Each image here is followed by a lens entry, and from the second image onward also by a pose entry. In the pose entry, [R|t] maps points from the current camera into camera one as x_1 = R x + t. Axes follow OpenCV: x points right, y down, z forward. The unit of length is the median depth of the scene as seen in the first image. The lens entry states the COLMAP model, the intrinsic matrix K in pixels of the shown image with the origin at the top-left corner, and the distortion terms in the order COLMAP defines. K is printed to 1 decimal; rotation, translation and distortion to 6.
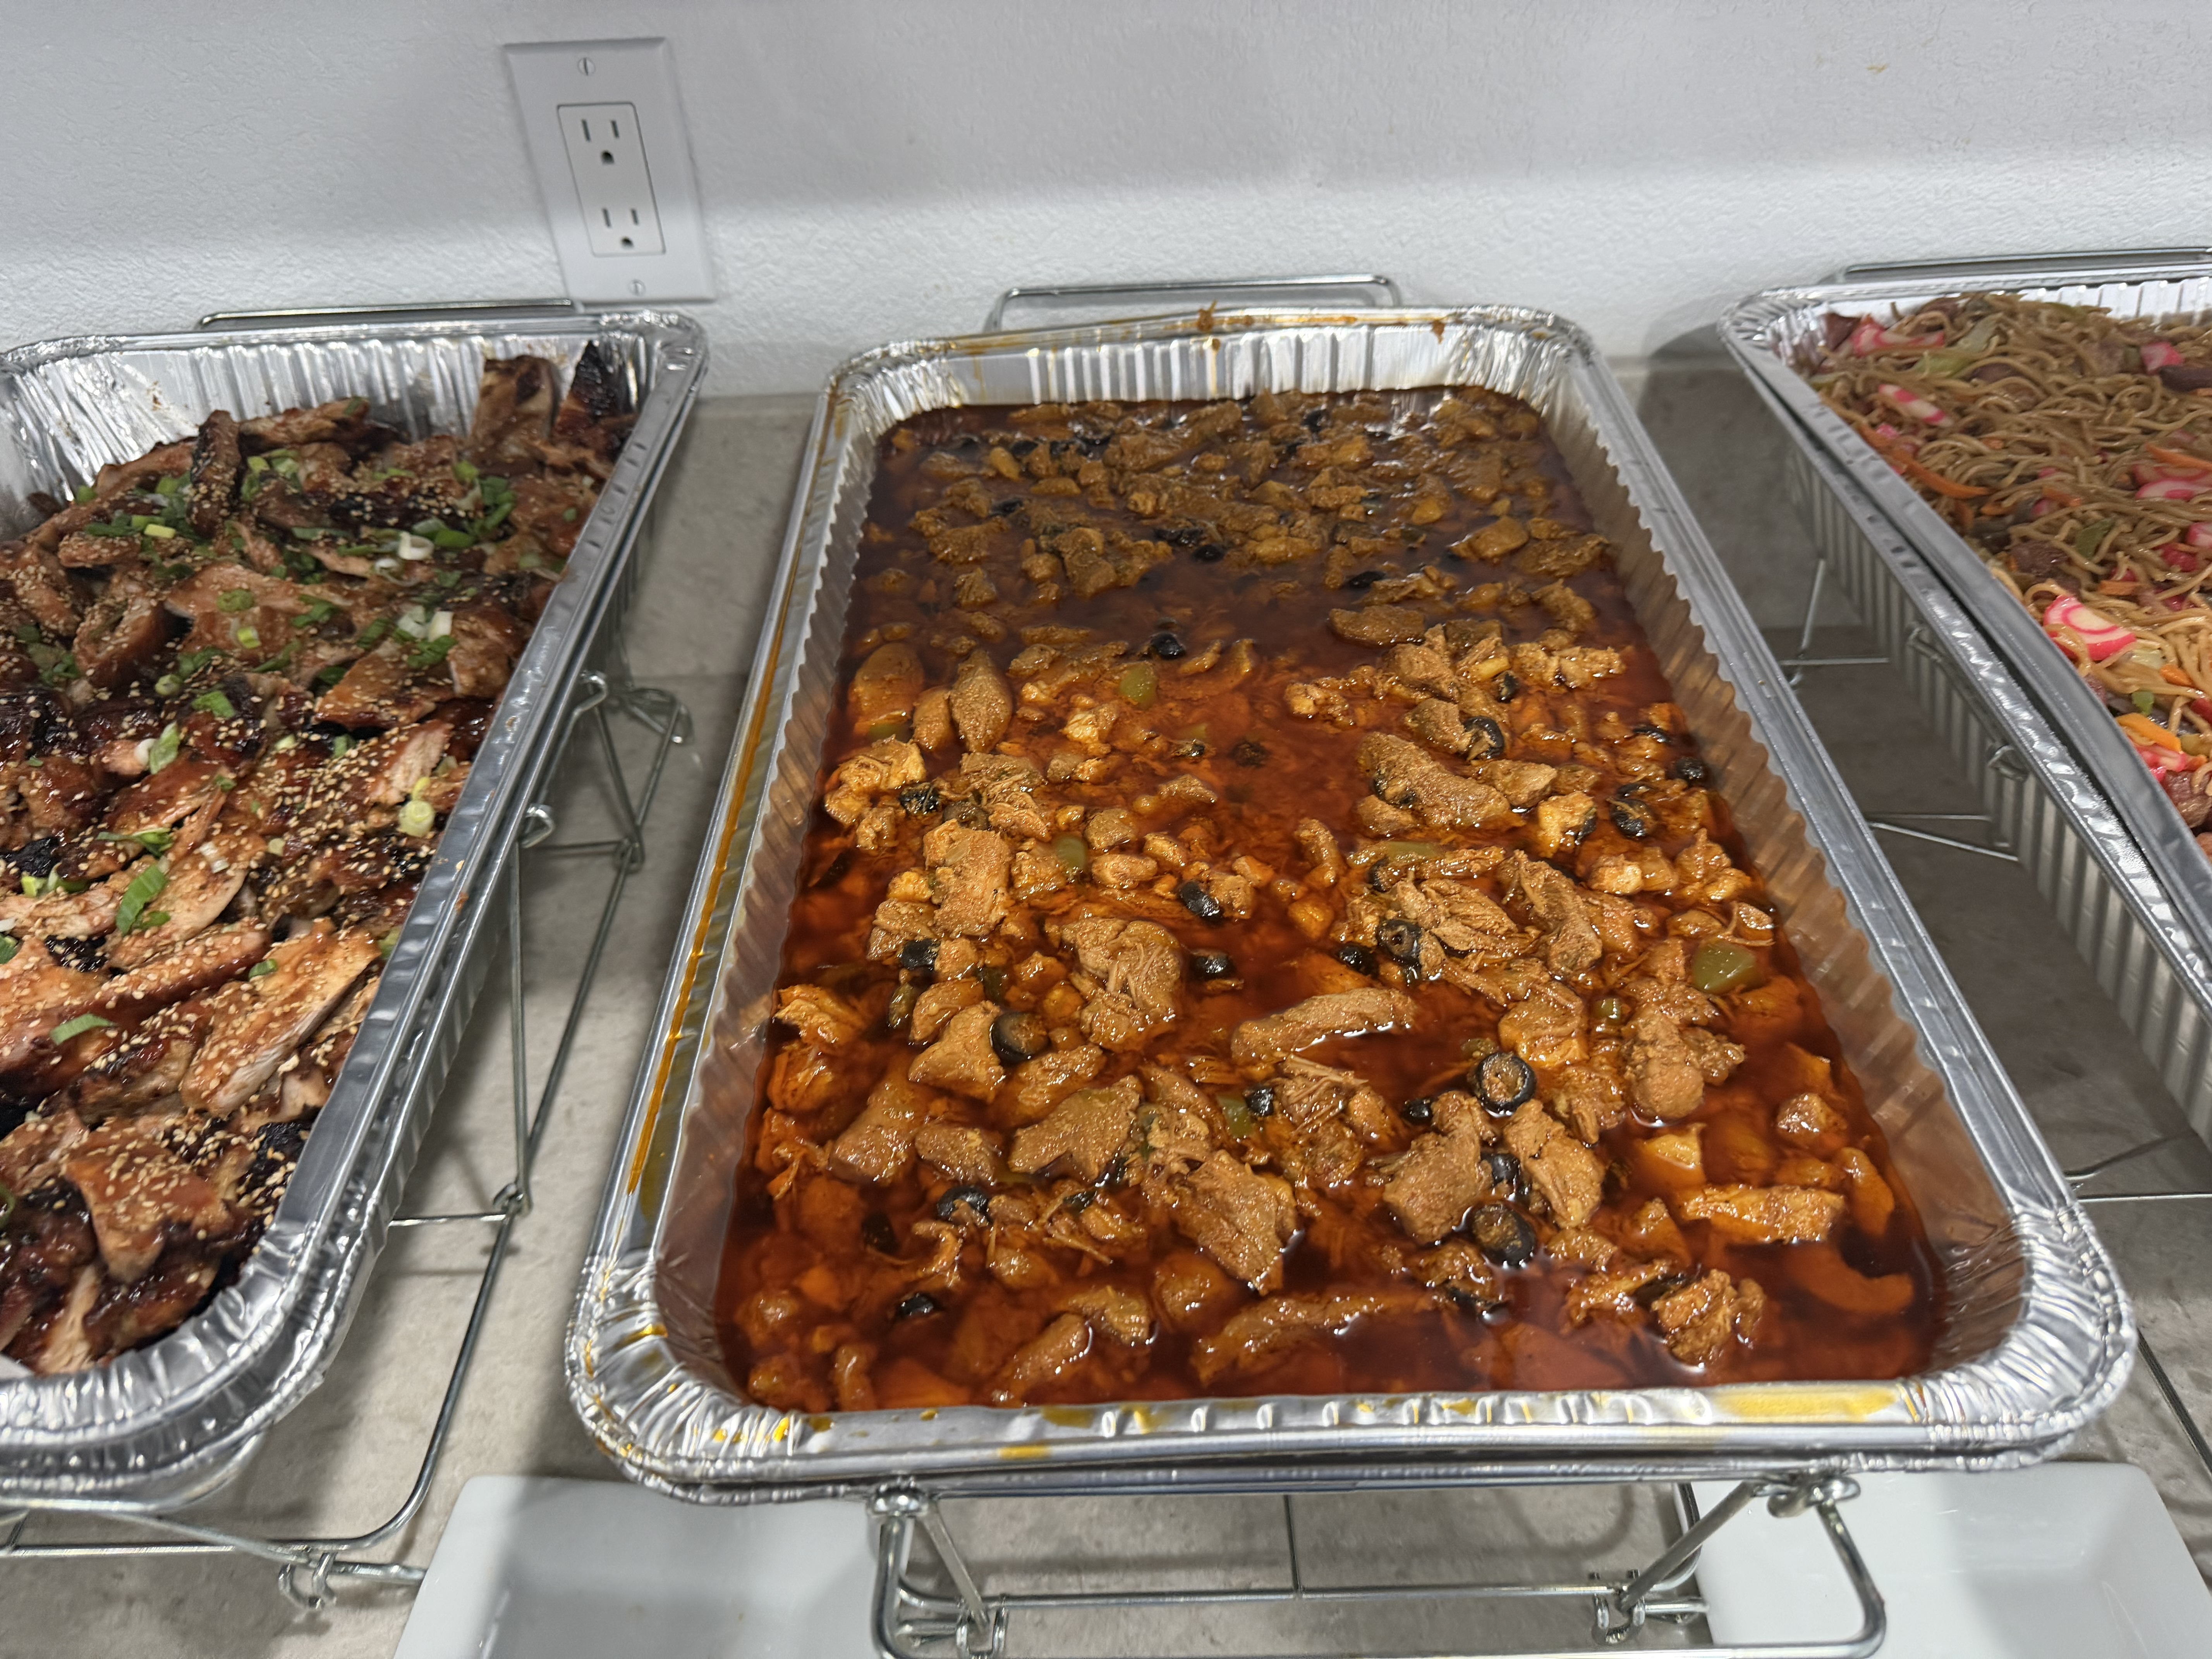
lens RADIAL K [[1644.3, 0, 826.9], [0, 1644.3, 883.1], [0, 0, 1]] dist [0.100278, -0.107275]
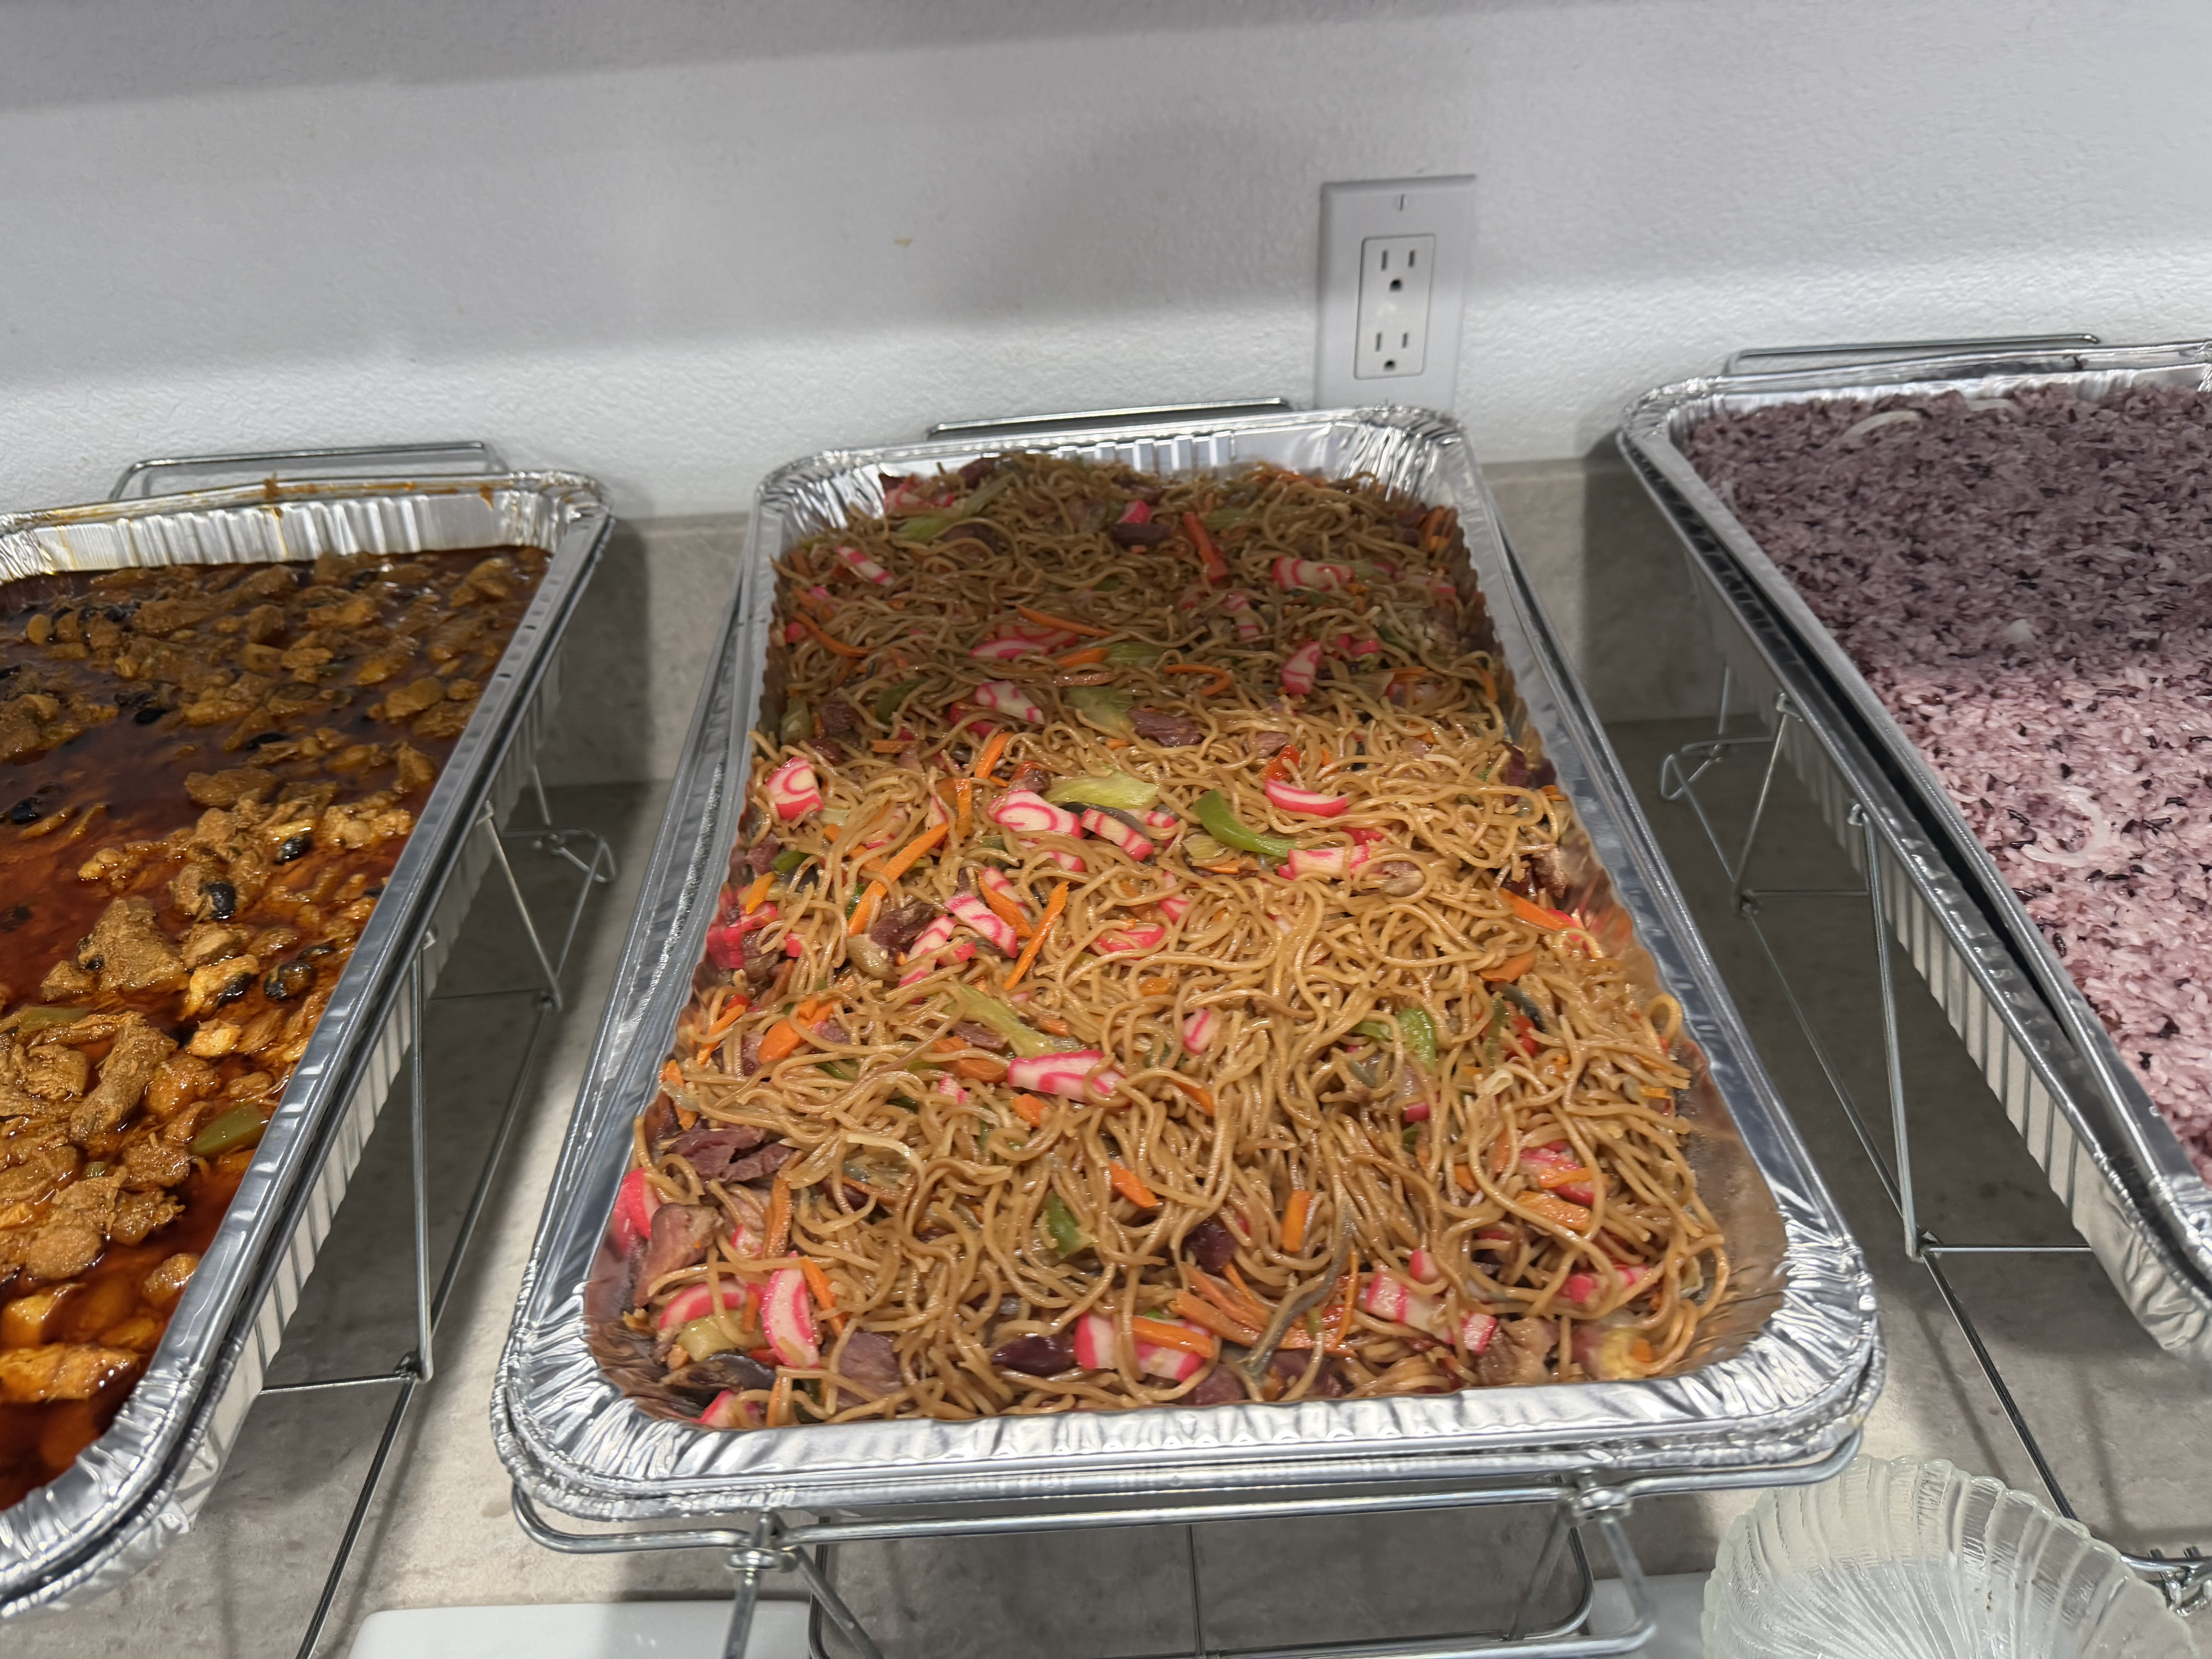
lens RADIAL K [[1661.4, 0, 1157.9], [0, 1661.4, 862.3], [0, 0, 1]] dist [0.051743, -0.107442]
pose [[0.999425, -0.014165, -0.030807, 0.814791], [0.012610, 0.998664, -0.050119, -0.041052], [0.031475, 0.049702, 0.998268, -0.027869]]
